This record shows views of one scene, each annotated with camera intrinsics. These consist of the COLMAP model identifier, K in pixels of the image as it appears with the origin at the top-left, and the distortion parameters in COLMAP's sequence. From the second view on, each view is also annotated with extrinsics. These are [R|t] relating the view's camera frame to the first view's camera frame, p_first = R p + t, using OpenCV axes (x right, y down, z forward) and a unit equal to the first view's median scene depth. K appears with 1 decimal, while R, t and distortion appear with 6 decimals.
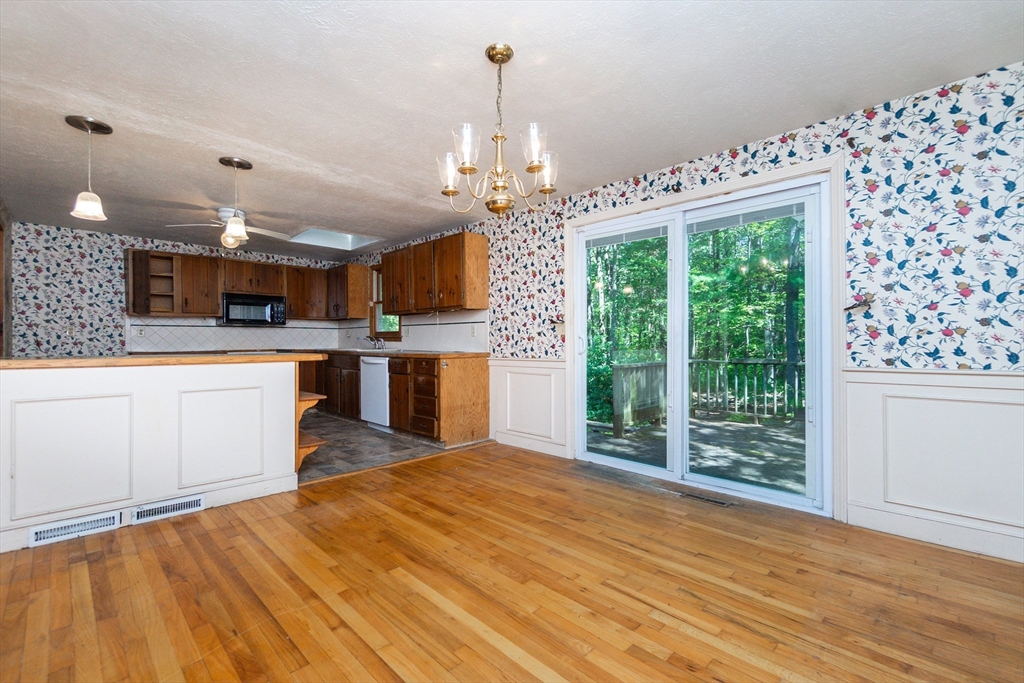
lens RADIAL K [[440.3, 0, 503.4], [0, 440.3, 341.2], [0, 0, 1]] dist [-0.010300, 0.000330]
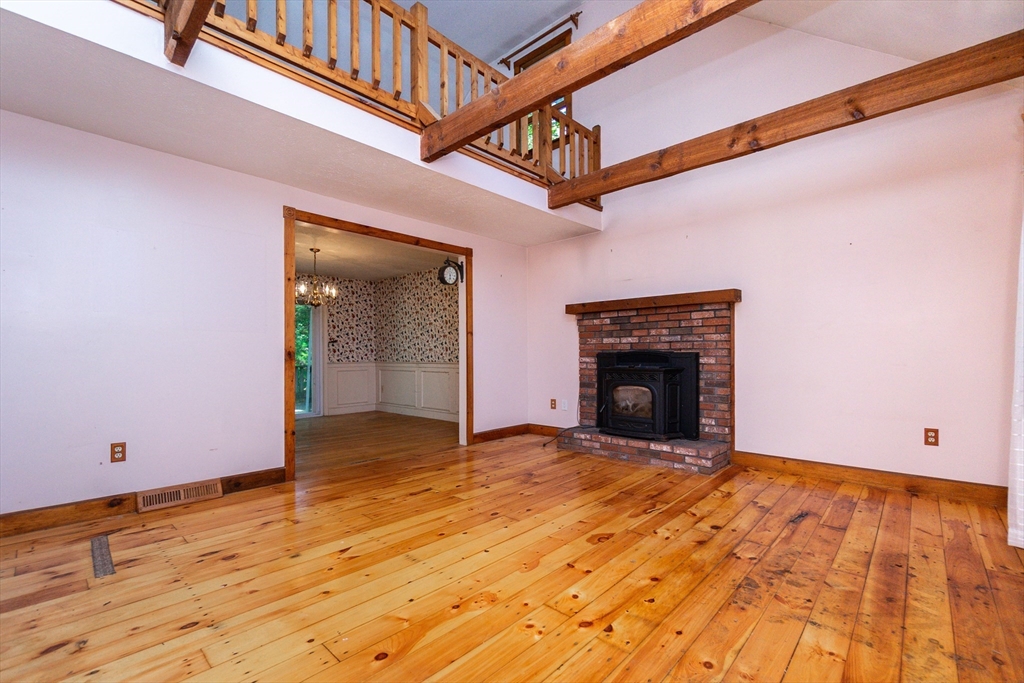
lens RADIAL K [[450.8, 0, 509.8], [0, 450.8, 356.5], [0, 0, 1]] dist [-0.011034, 0.000364]
pose [[-0.053795, -0.002531, 0.998549, -1.710763], [-0.000719, 0.999997, 0.002496, 0.005776], [-0.998552, -0.000584, -0.053796, -0.062929]]
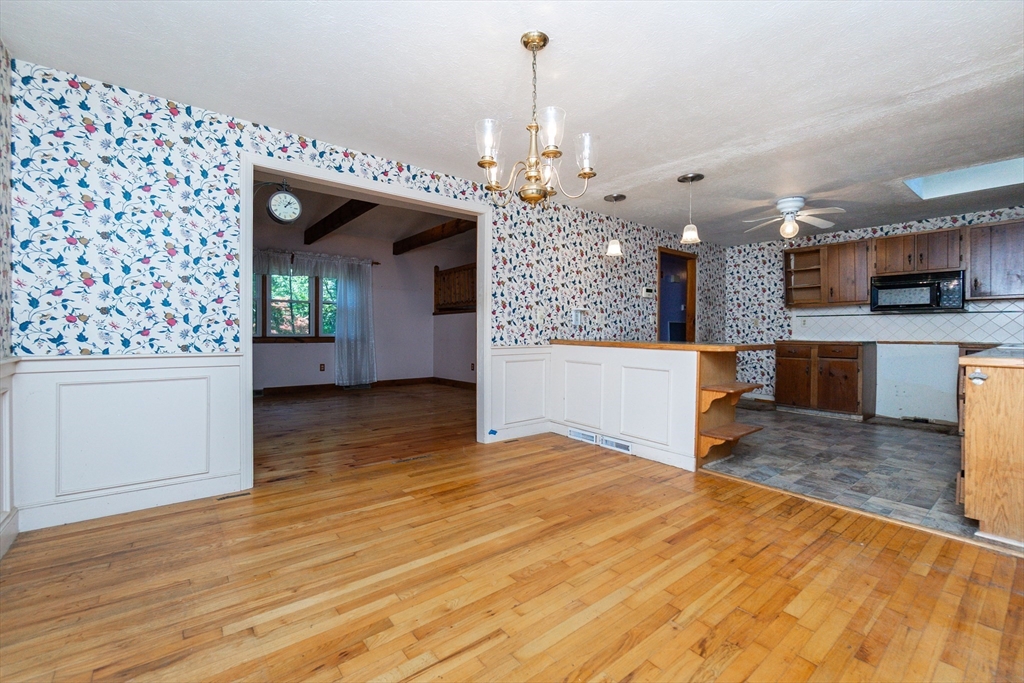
lens RADIAL K [[430.9, 0, 499.8], [0, 430.9, 339.0], [0, 0, 1]] dist [-0.017164, 0.000407]
pose [[-0.113951, 0.024727, -0.993179, 0.549859], [-0.001714, 0.999684, 0.025086, -0.007622], [0.993485, 0.004561, -0.113872, 0.593045]]
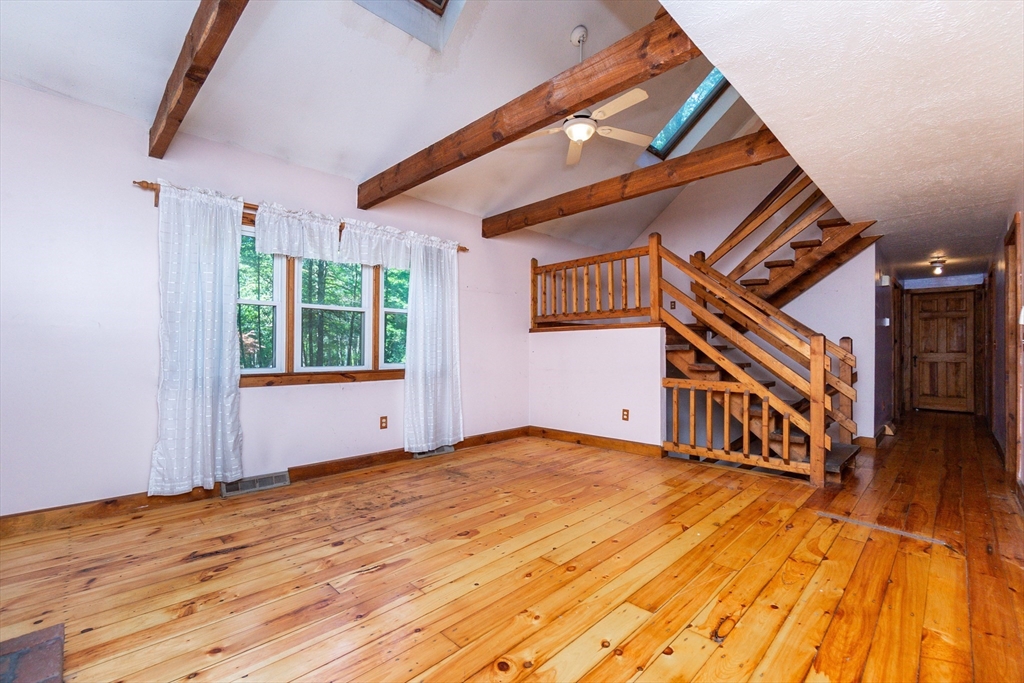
lens RADIAL K [[440.3, 0, 503.4], [0, 440.3, 341.2], [0, 0, 1]] dist [-0.010300, 0.000330]
pose [[-0.001442, -0.010293, -0.999946, -0.201981], [-0.000897, 0.999947, -0.010292, -0.031965], [0.999999, 0.000882, -0.001451, -0.181293]]
